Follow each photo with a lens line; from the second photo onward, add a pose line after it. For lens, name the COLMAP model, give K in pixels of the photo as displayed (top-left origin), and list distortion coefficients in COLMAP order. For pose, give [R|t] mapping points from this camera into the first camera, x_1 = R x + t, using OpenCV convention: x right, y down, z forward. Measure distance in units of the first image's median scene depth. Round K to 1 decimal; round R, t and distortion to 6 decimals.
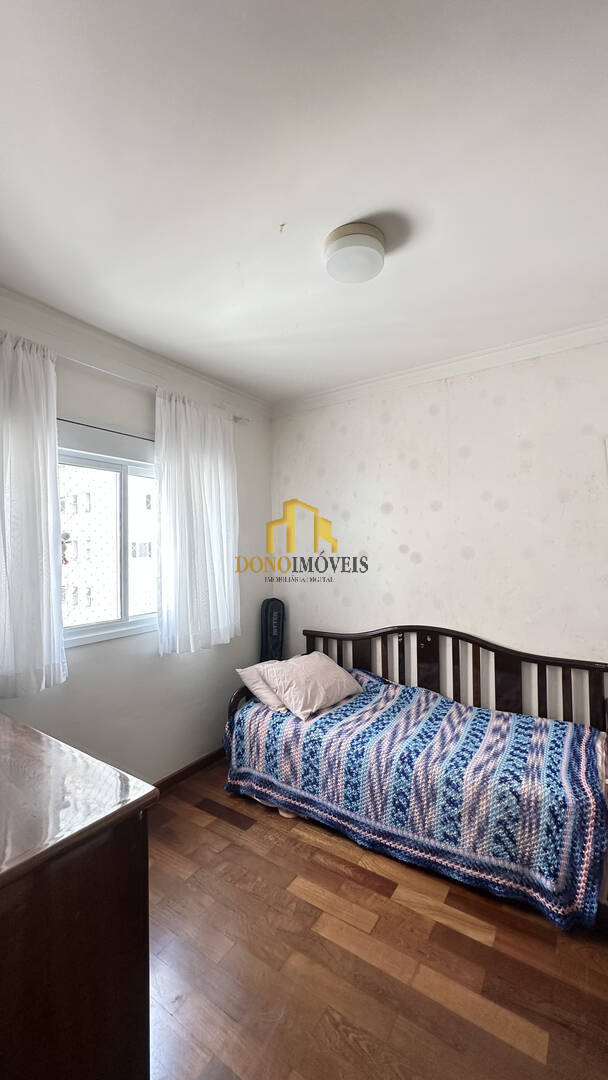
lens RADIAL K [[430.9, 0, 306.0], [0, 430.9, 539.6], [0, 0, 1]] dist [-0.003523, 0.000440]
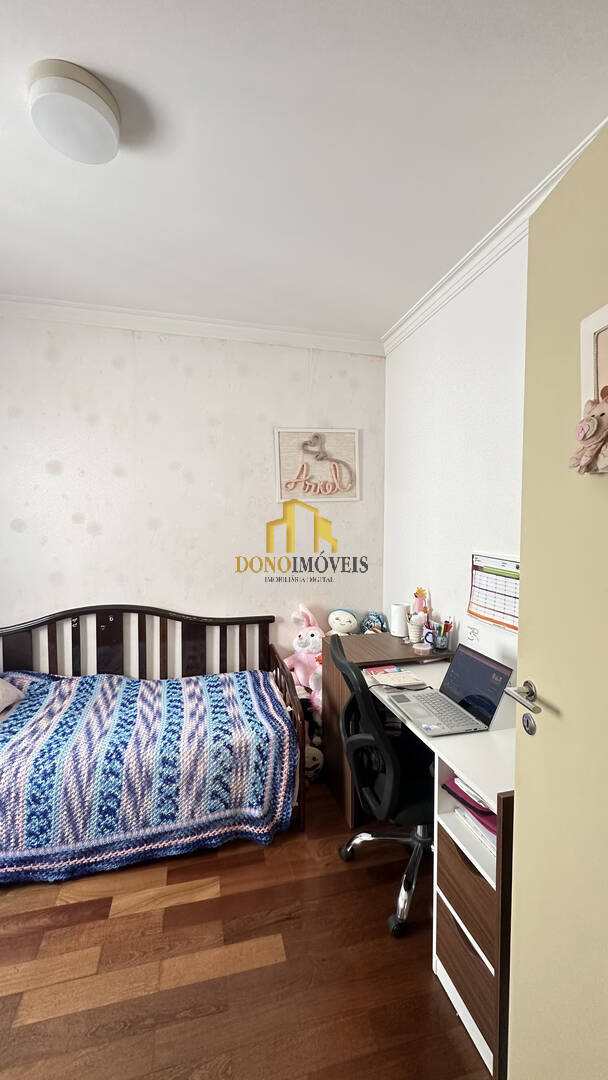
lens RADIAL K [[430.9, 0, 306.0], [0, 430.9, 539.6], [0, 0, 1]] dist [-0.003523, 0.000440]
pose [[0.666416, -0.013205, 0.745464, -0.151170], [-0.028368, 0.998670, 0.043050, 0.020210], [-0.745041, -0.049837, 0.665155, 0.142005]]
